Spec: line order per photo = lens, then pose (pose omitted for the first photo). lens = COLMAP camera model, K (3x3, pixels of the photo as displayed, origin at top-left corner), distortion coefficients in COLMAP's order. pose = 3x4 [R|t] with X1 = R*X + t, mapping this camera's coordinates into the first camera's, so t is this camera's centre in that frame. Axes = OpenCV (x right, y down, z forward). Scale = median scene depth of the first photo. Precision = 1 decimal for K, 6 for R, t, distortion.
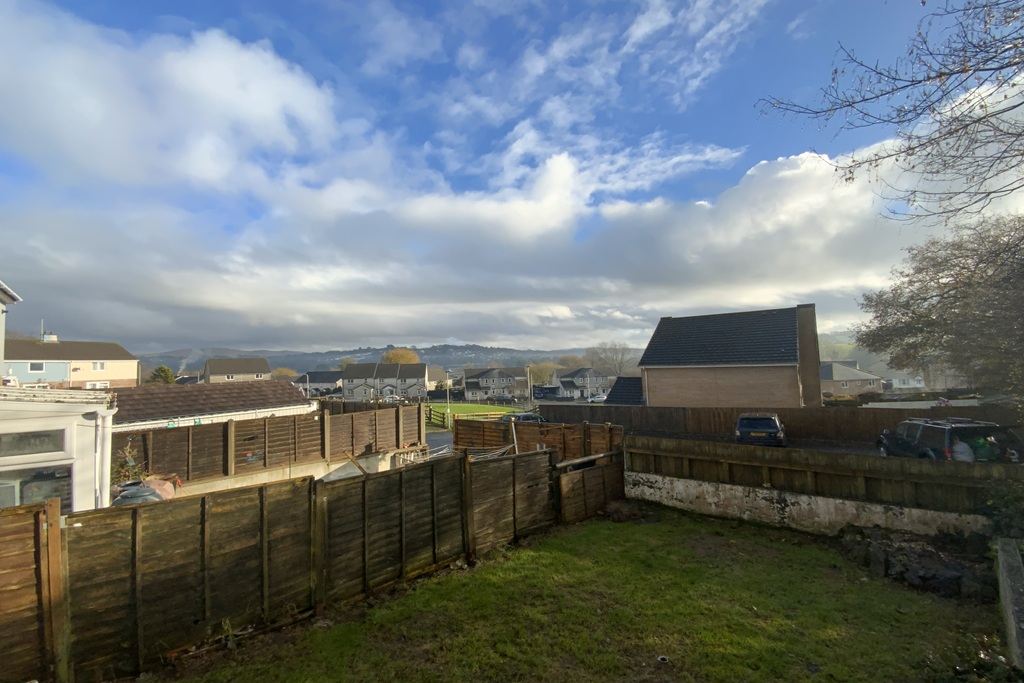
lens RADIAL K [[420.7, 0, 530.1], [0, 420.7, 346.2], [0, 0, 1]] dist [0.020653, -0.000449]
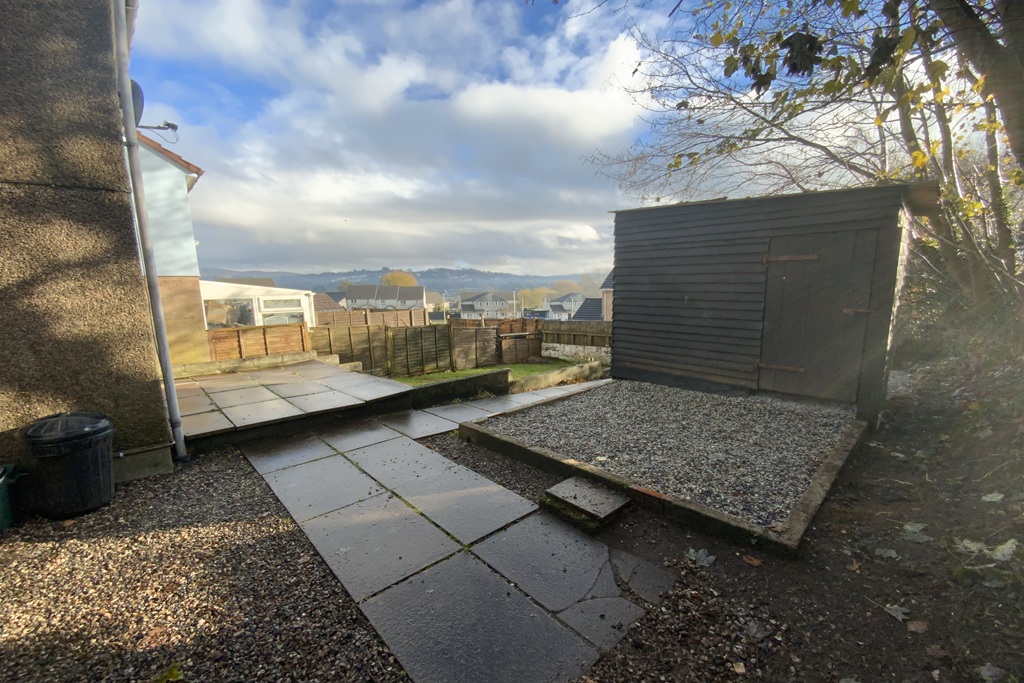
lens RADIAL K [[420.7, 0, 530.1], [0, 420.7, 346.2], [0, 0, 1]] dist [0.020653, -0.000449]
pose [[0.999863, 0.014724, 0.007627, 0.160260], [-0.015833, 0.984421, 0.175113, -0.002288], [-0.004930, -0.175209, 0.984519, -0.764079]]
